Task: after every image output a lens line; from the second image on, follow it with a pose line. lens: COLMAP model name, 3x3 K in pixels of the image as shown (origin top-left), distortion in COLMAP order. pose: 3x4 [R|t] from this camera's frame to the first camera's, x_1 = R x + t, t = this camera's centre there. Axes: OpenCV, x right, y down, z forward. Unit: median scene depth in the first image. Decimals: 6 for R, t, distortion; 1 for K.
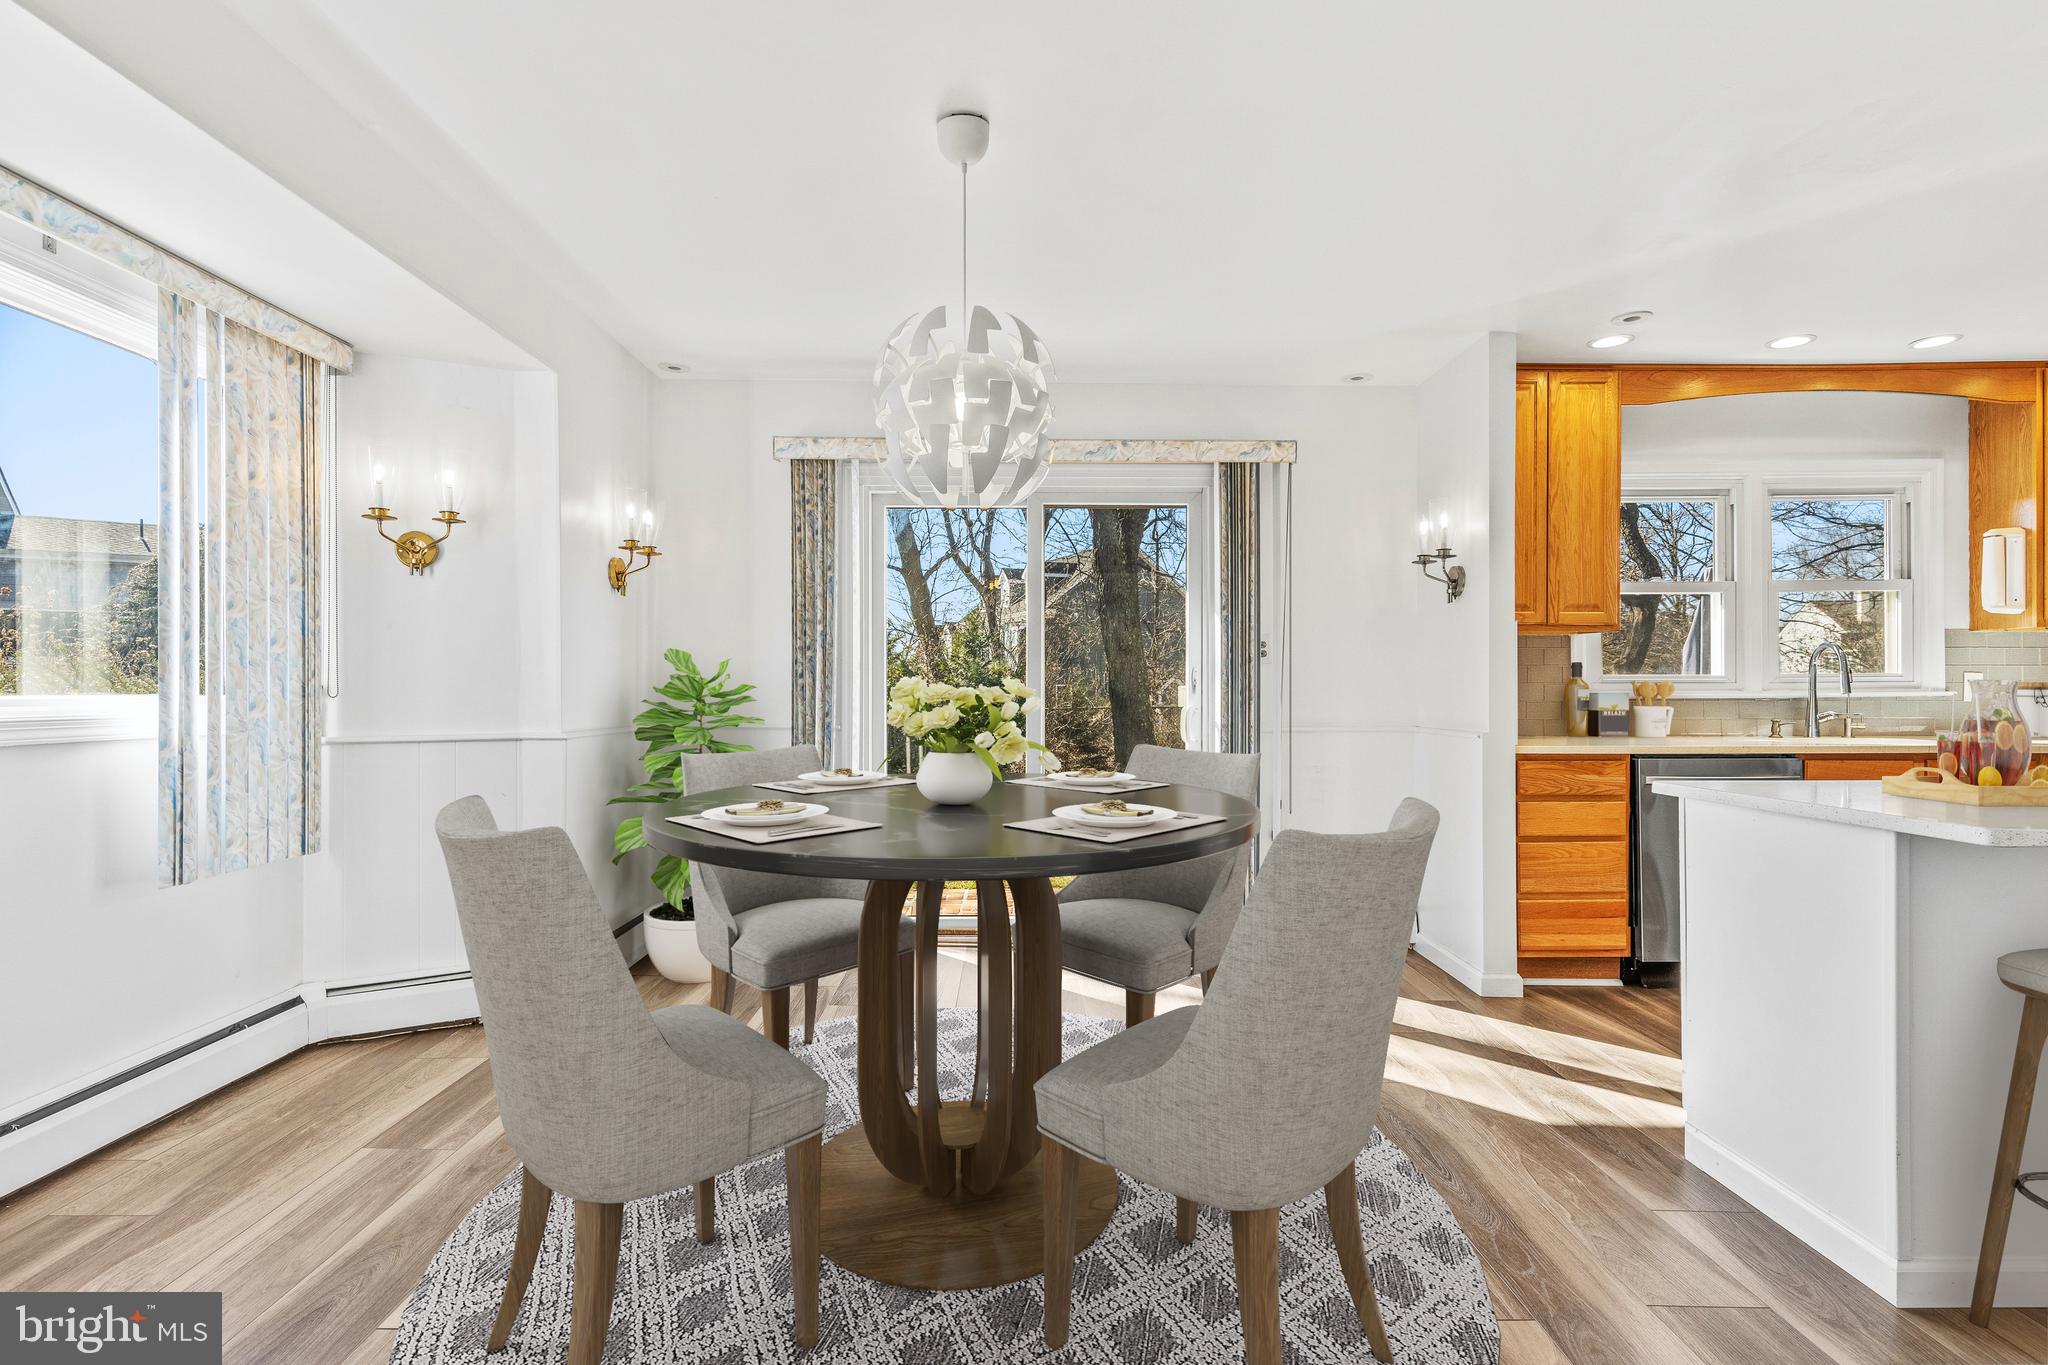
lens RADIAL K [[1059.9, 0, 1023.2], [0, 1059.9, 686.2], [0, 0, 1]] dist [0.006905, -0.003022]
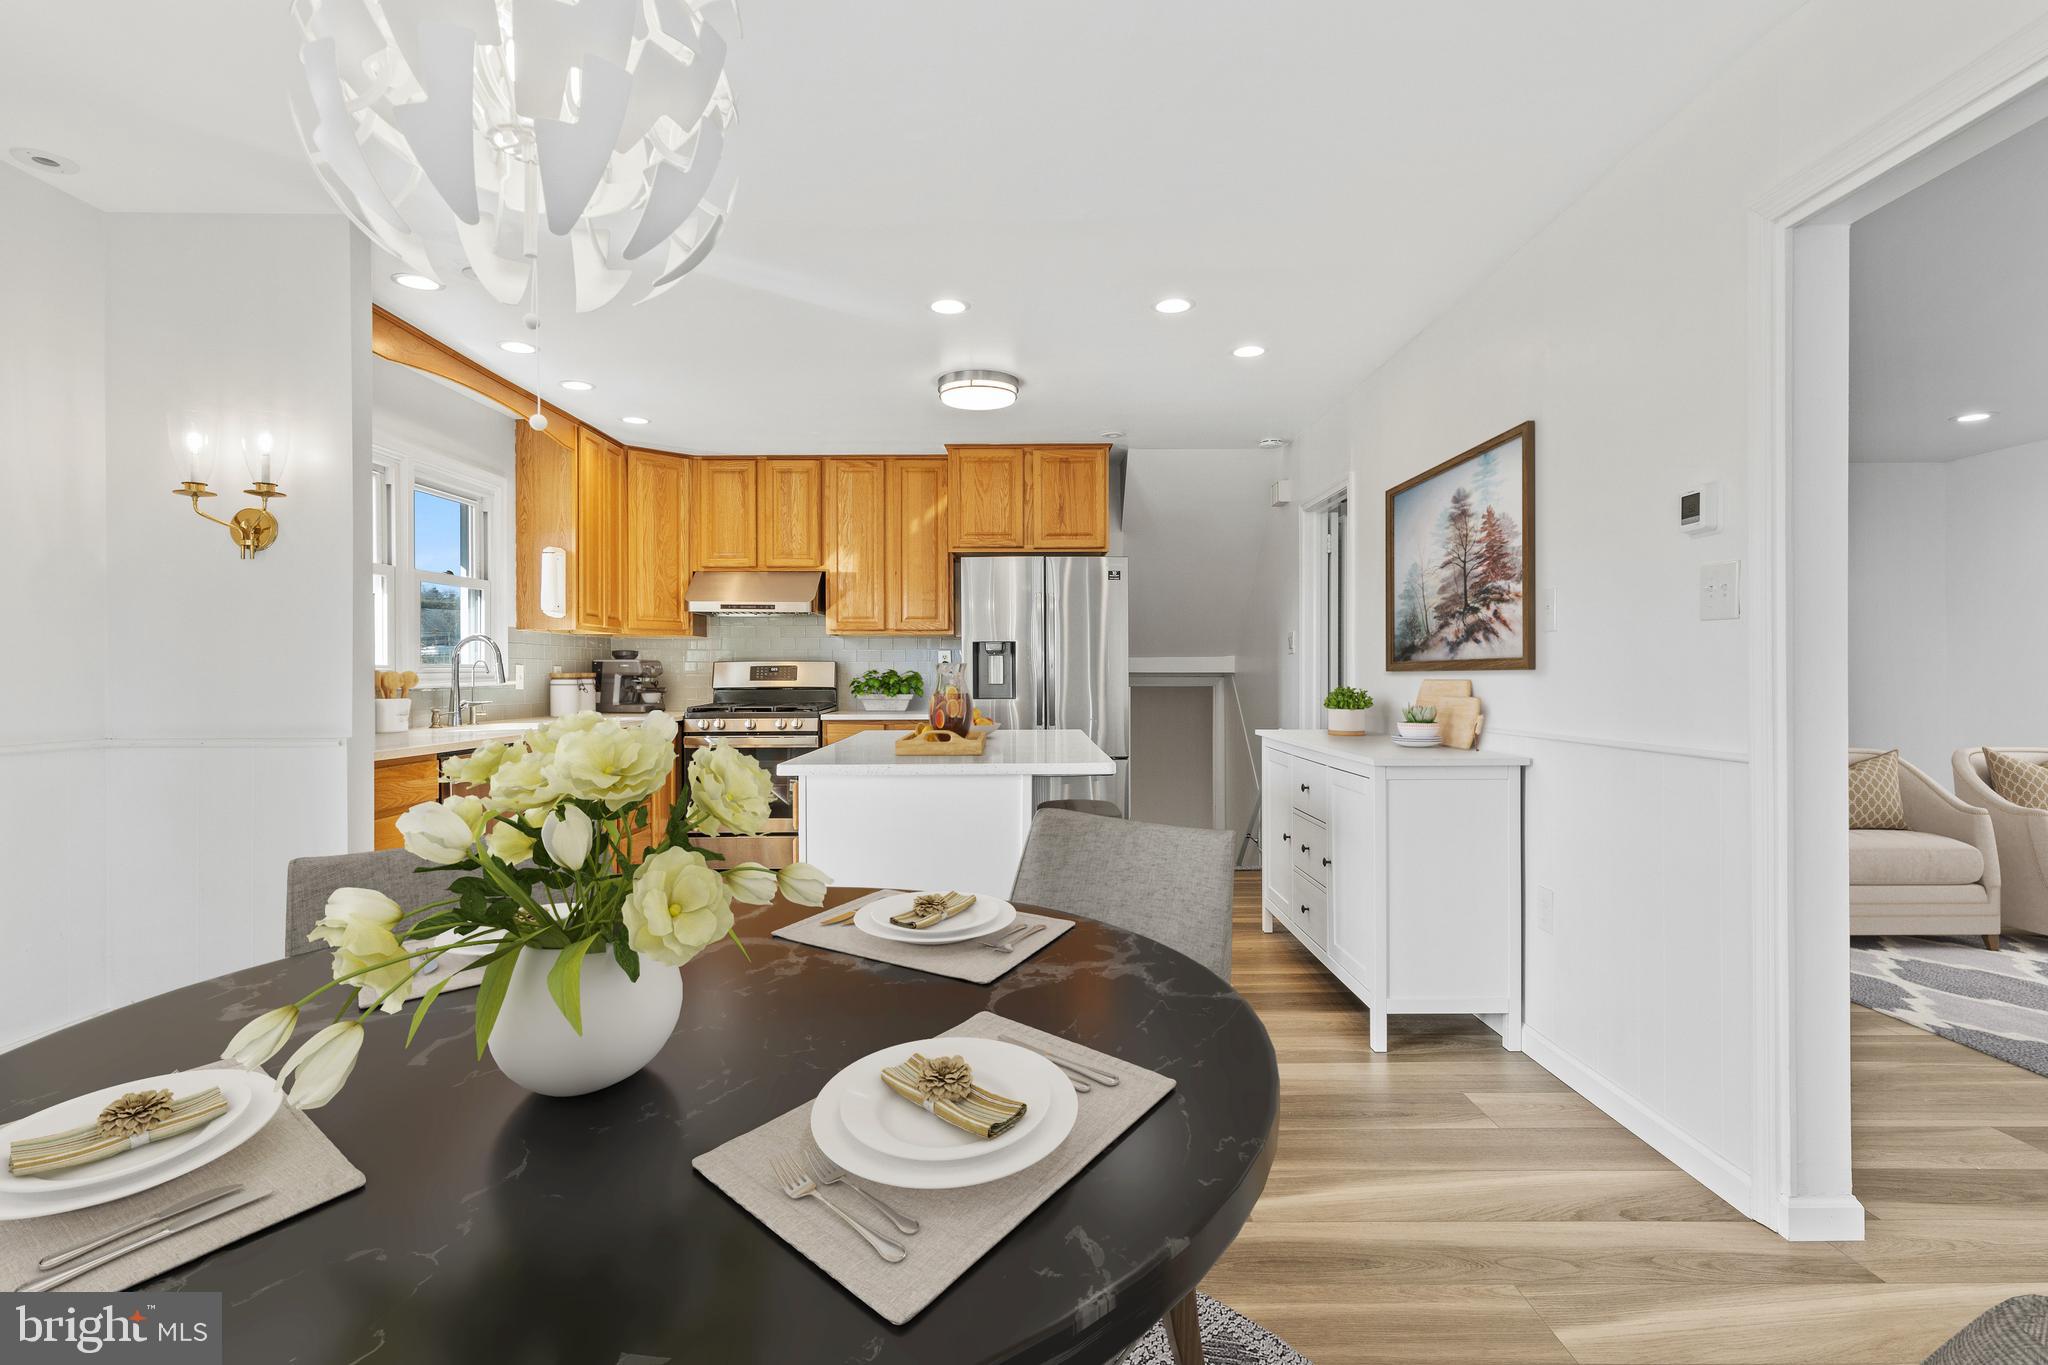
lens RADIAL K [[1059.9, 0, 1028.3], [0, 1059.9, 673.2], [0, 0, 1]] dist [0.006905, -0.003022]
pose [[0.001152, 0.003247, 0.999994, -0.303121], [0.000145, 0.999995, -0.003247, 0.000261], [-0.999999, 0.000148, 0.001151, 0.468585]]
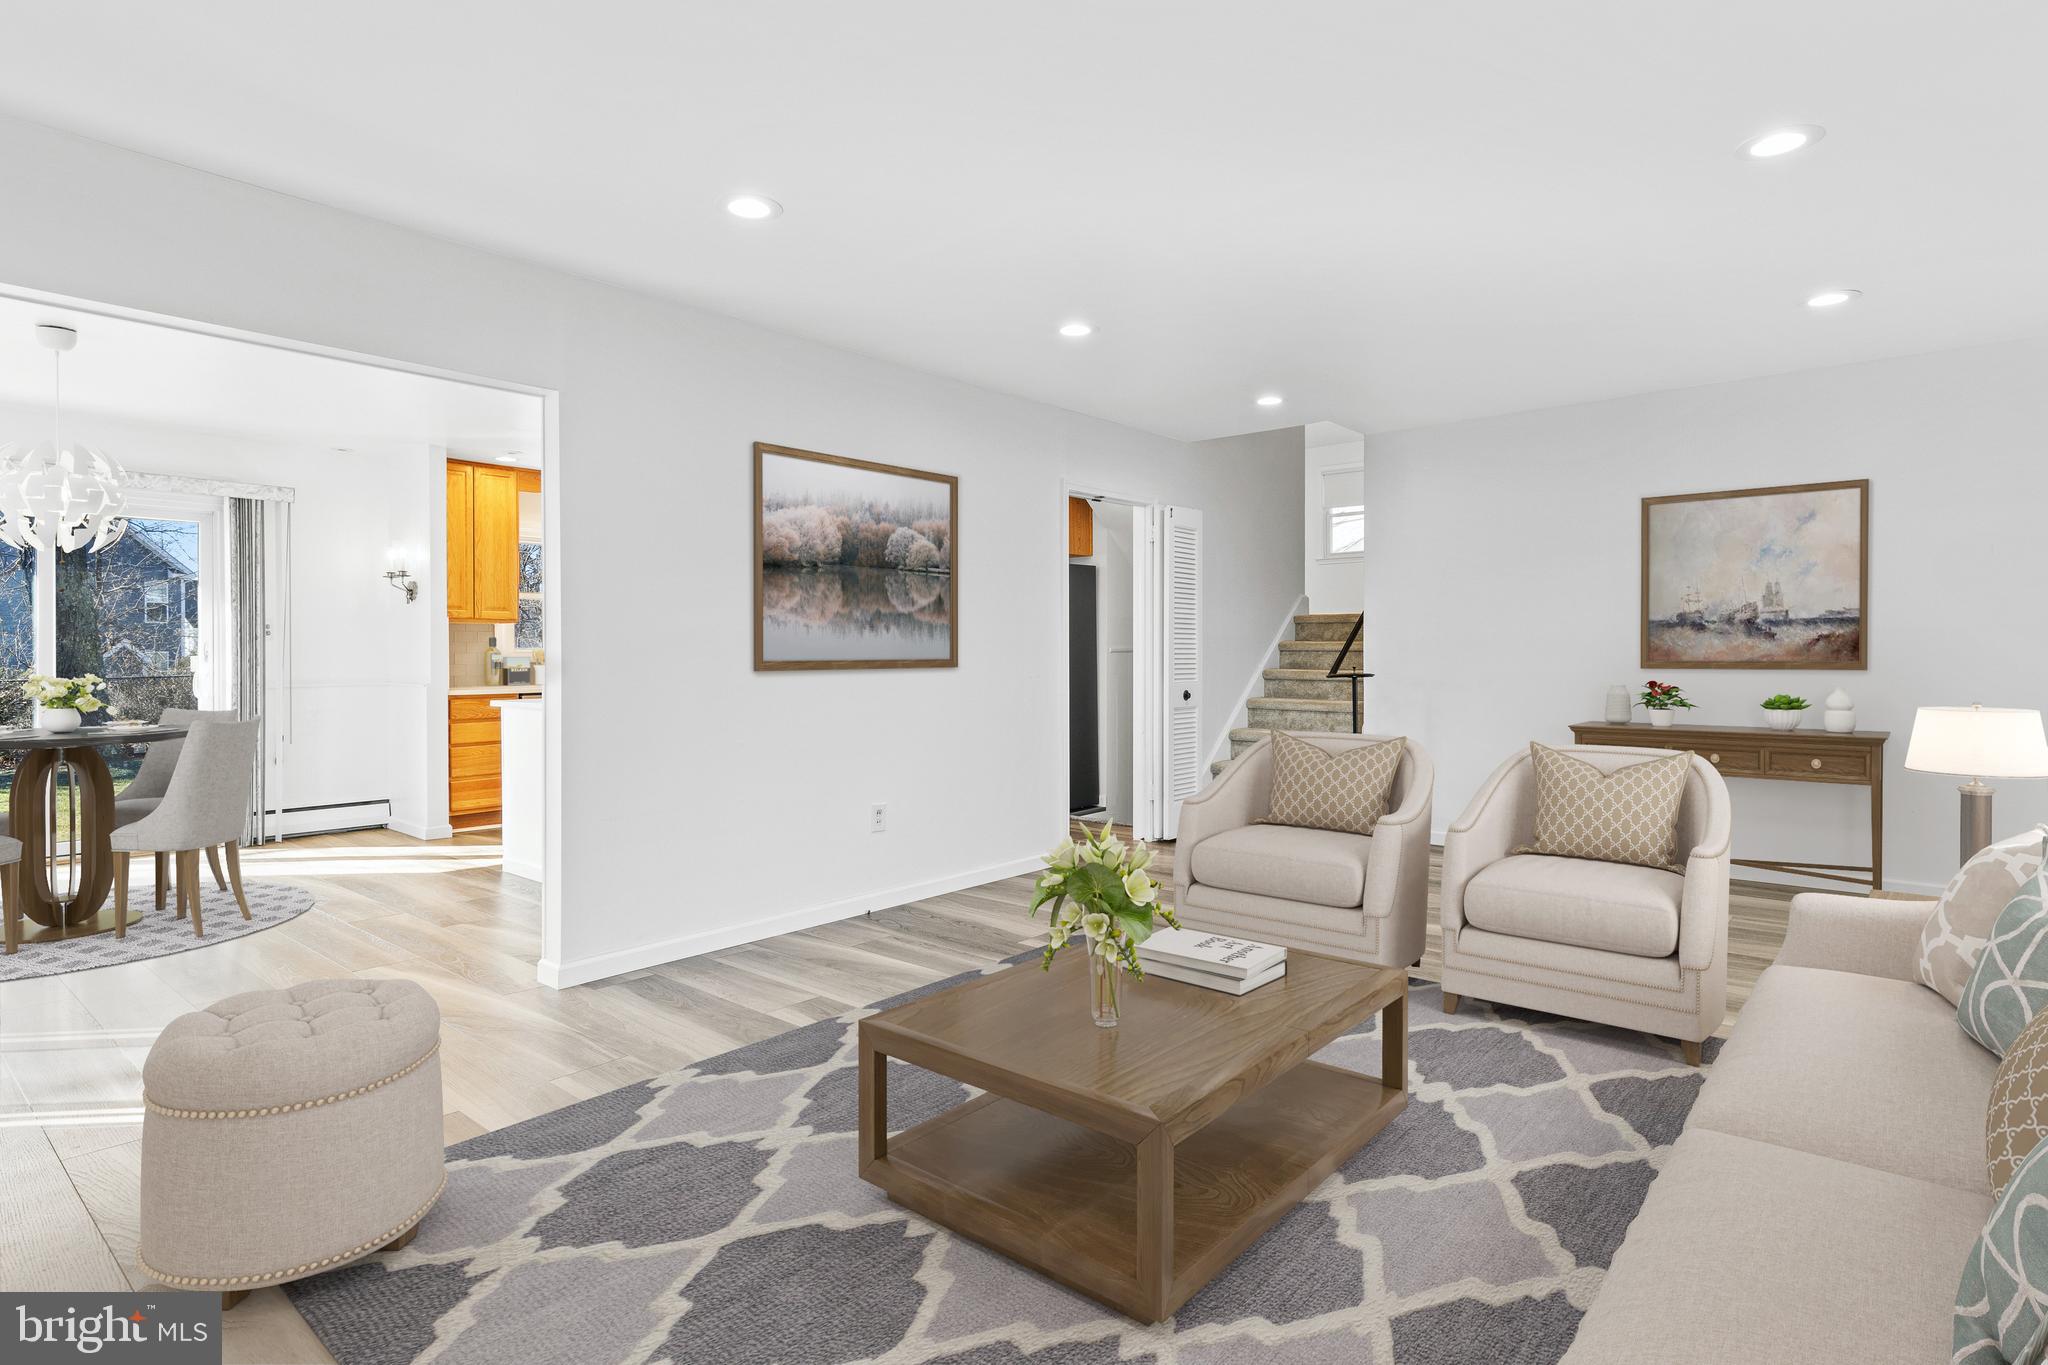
lens RADIAL K [[1059.9, 0, 1038.2], [0, 1059.9, 665.2], [0, 0, 1]] dist [0.006905, -0.003022]
pose [[0.651621, -0.009799, 0.758481, -0.193925], [-0.005999, 0.999819, 0.018070, -0.019846], [-0.758521, -0.016325, 0.651444, -0.761736]]
